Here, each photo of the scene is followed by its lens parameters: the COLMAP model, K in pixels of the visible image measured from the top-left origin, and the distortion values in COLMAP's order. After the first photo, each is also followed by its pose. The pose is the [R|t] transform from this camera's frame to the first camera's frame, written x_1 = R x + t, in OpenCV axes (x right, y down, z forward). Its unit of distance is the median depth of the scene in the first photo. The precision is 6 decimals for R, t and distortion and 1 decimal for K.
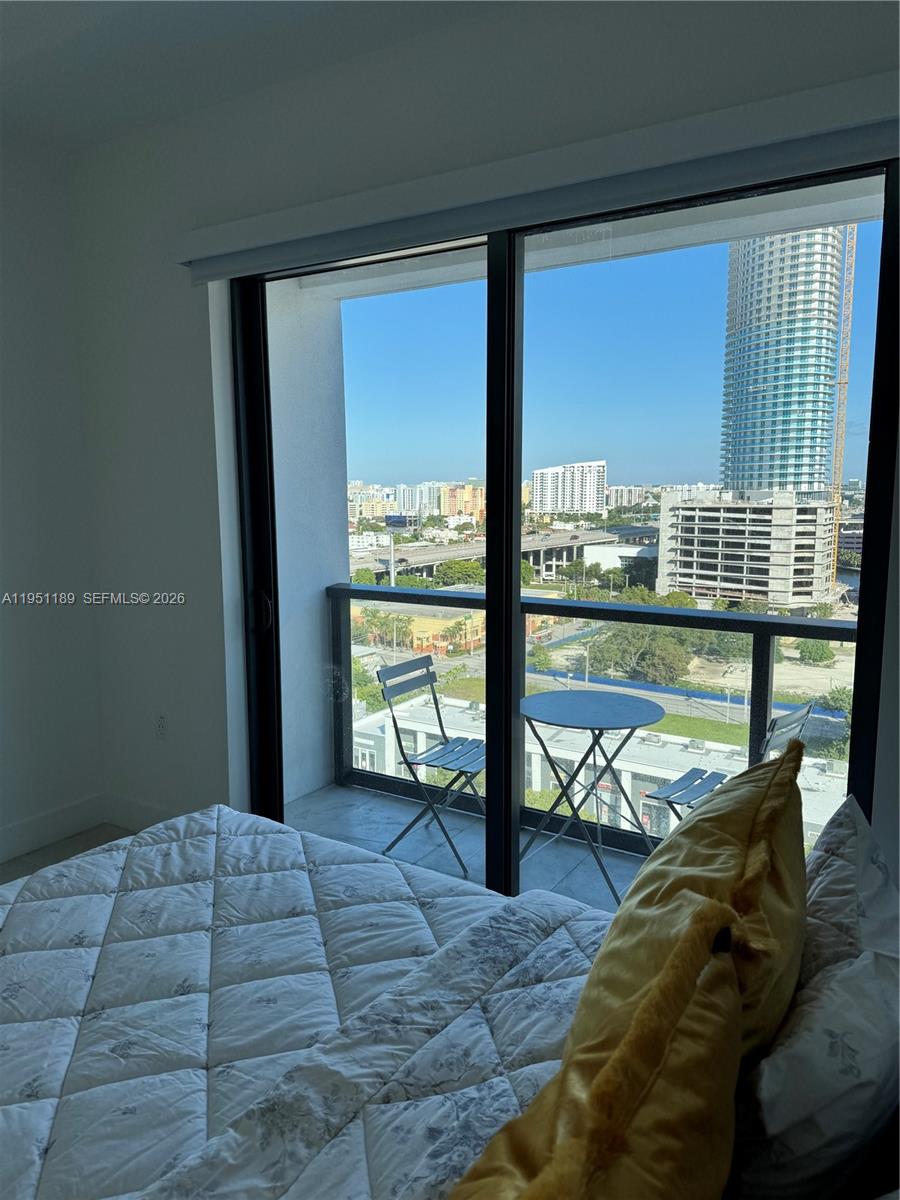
lens RADIAL K [[898.8, 0, 450.0], [0, 898.8, 600.0], [0, 0, 1]] dist [0.003430, 0.000410]
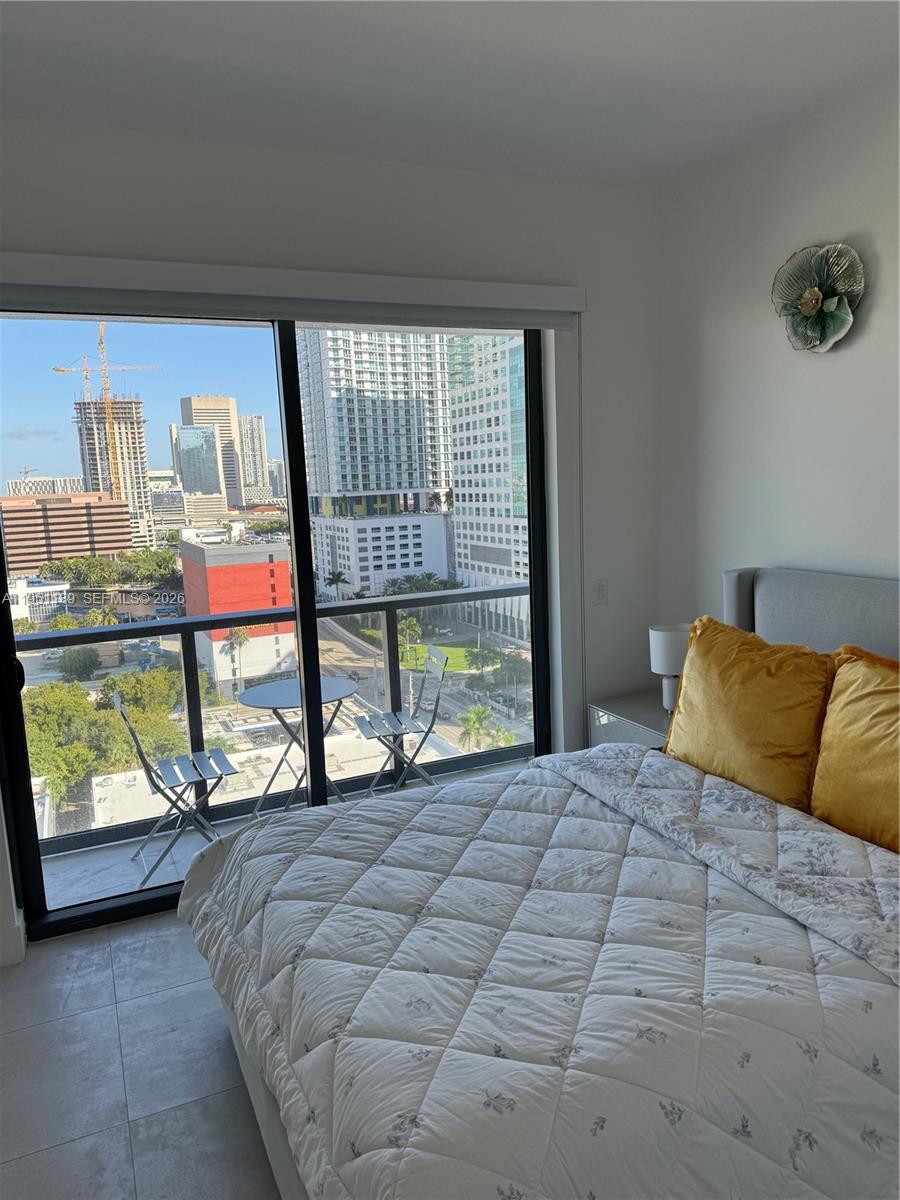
lens RADIAL K [[849.1, 0, 450.0], [0, 849.1, 600.0], [0, 0, 1]] dist [0.006557, 0.001134]
pose [[0.541639, -0.142953, 0.828367, -1.433638], [0.164260, 0.984436, 0.062482, -0.107133], [-0.824407, 0.102225, 0.556690, 0.251543]]
